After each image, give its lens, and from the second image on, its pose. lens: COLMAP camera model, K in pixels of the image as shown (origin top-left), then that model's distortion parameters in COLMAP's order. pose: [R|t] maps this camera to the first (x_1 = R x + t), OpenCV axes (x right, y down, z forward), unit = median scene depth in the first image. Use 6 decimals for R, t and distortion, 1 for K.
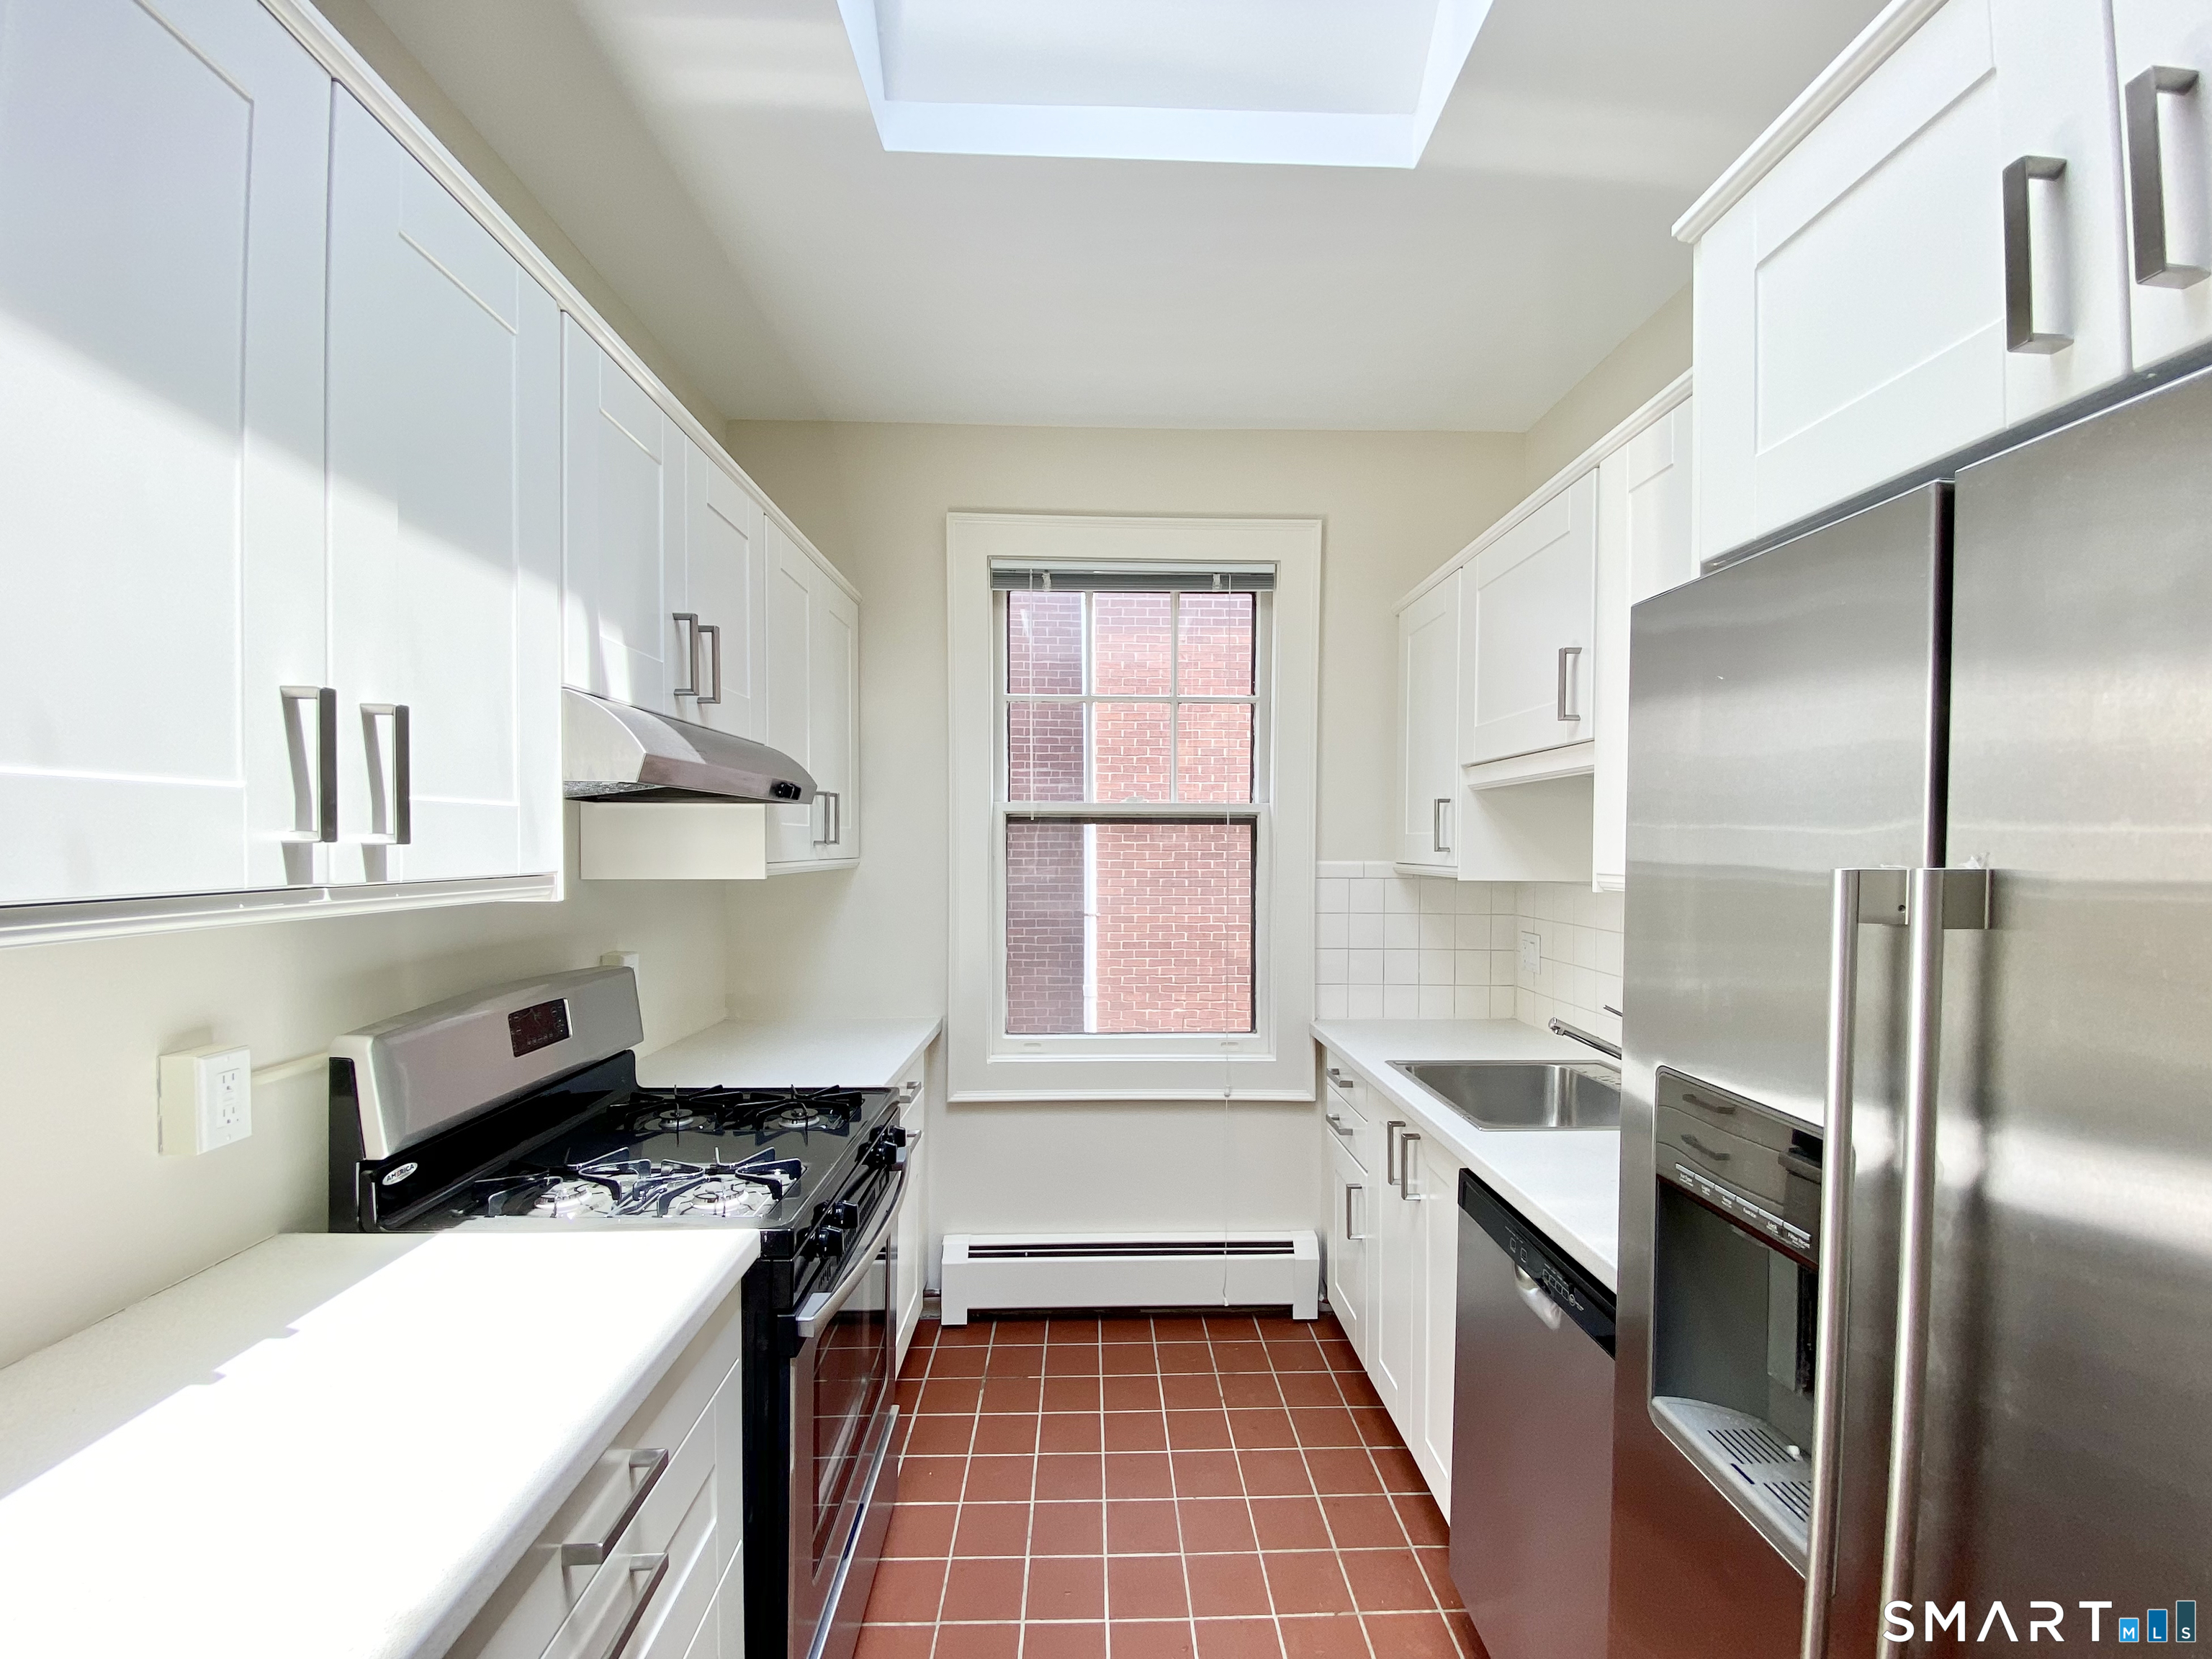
lens RADIAL K [[922.3, 0, 1119.3], [0, 922.3, 852.4], [0, 0, 1]] dist [0.020848, -0.021650]
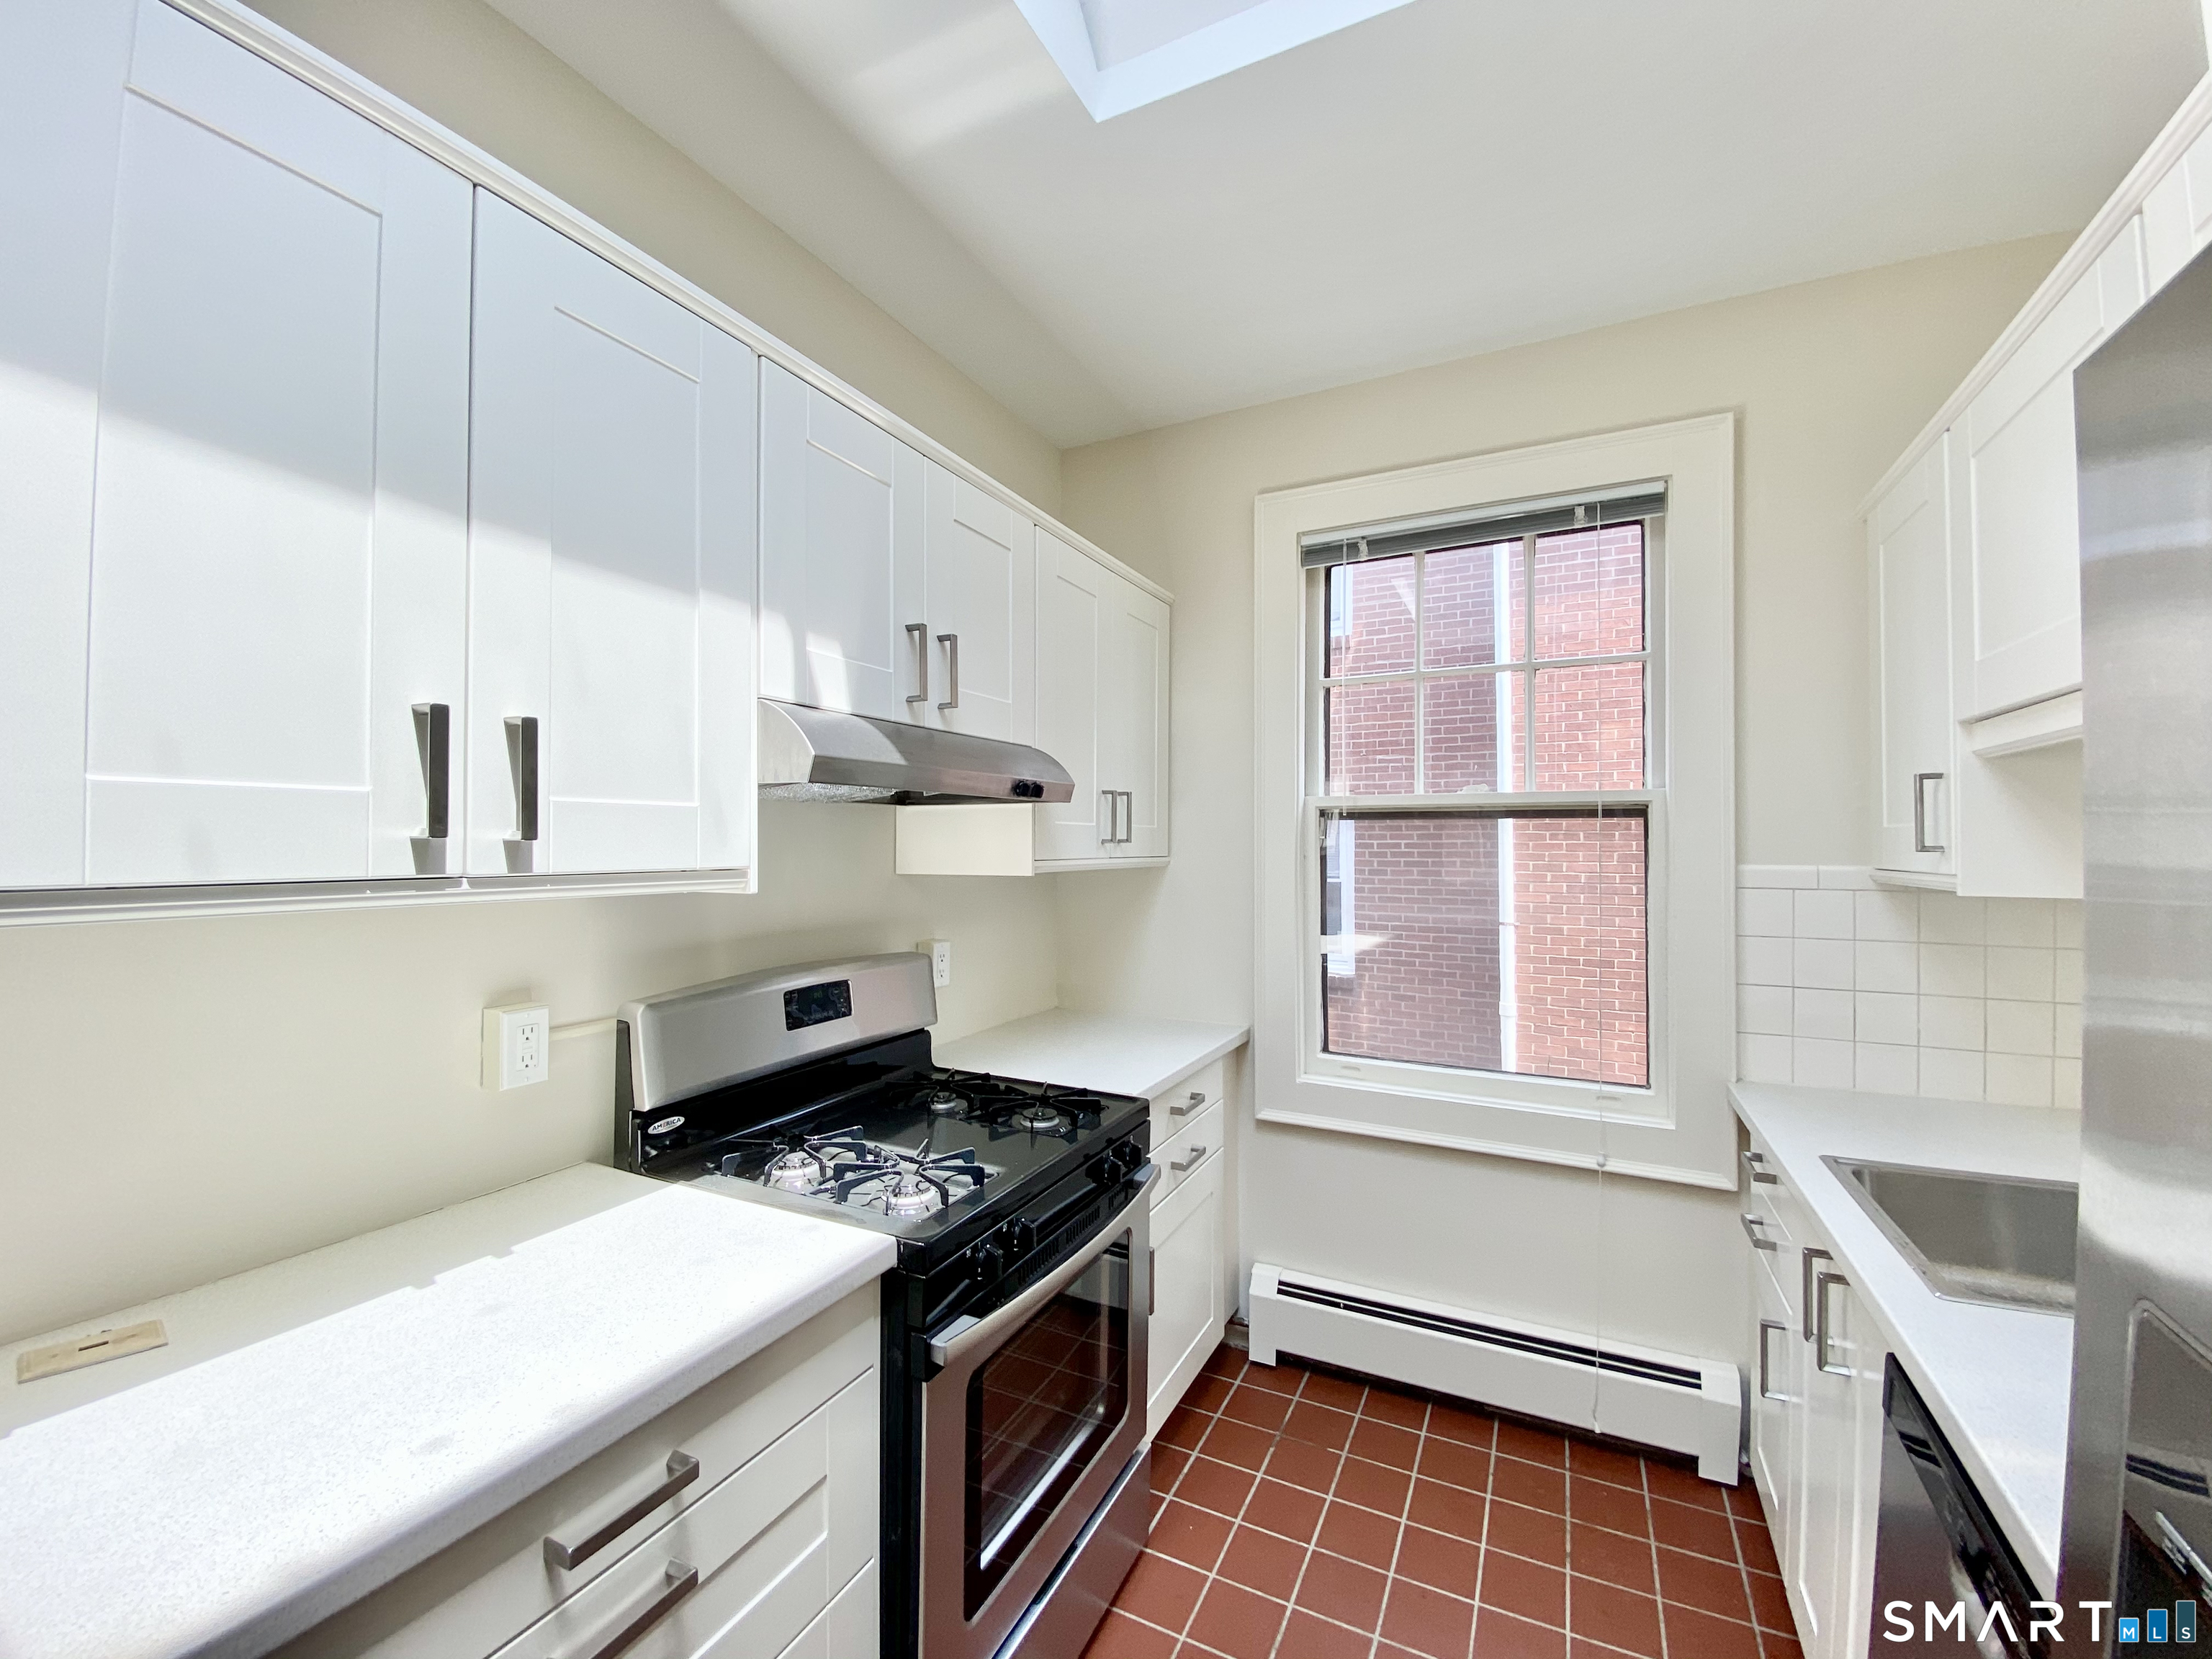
lens RADIAL K [[892.9, 0, 1106.0], [0, 892.9, 829.5], [0, 0, 1]] dist [0.013904, -0.019343]
pose [[0.875963, -0.010342, -0.482268, 0.151194], [-0.002808, 0.999644, -0.026537, 0.002196], [0.482371, 0.024600, 0.875622, 0.160901]]
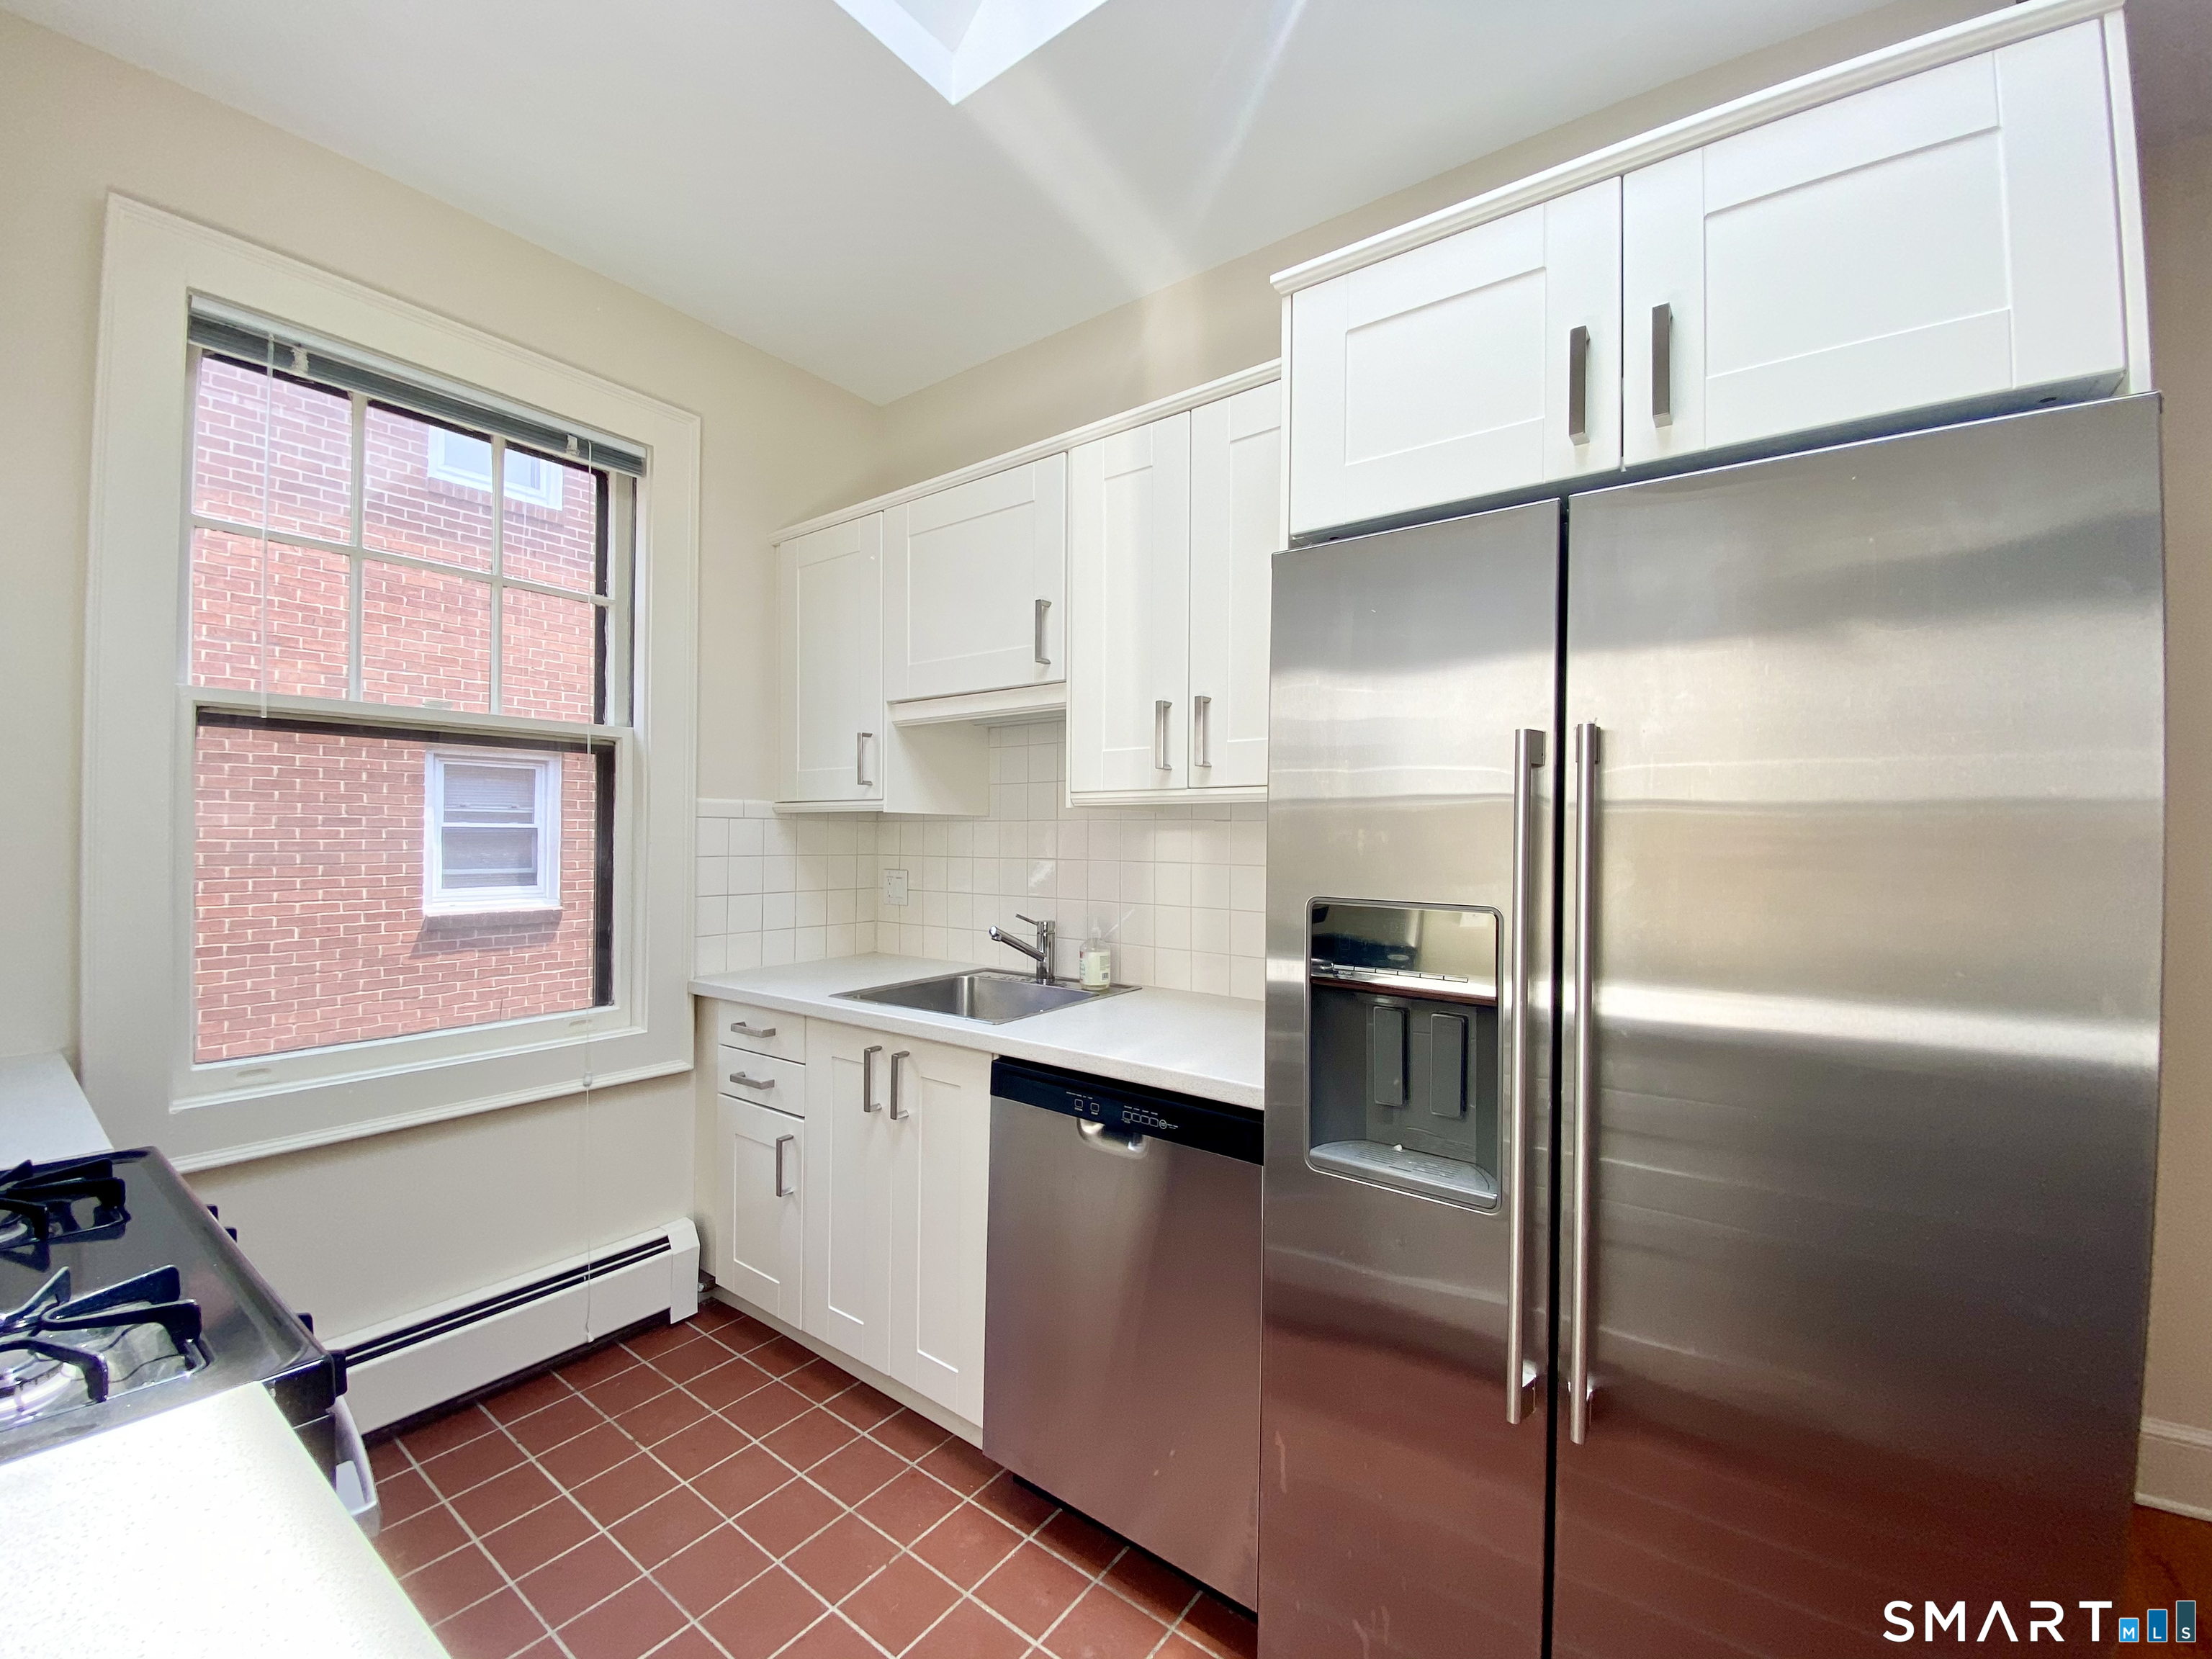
lens RADIAL K [[892.9, 0, 1106.0], [0, 892.9, 829.5], [0, 0, 1]] dist [0.013904, -0.019343]
pose [[0.620315, 0.005793, 0.784331, -0.275905], [0.004076, 0.999935, -0.010609, 0.065368], [-0.784342, 0.009778, 0.620252, 0.198746]]
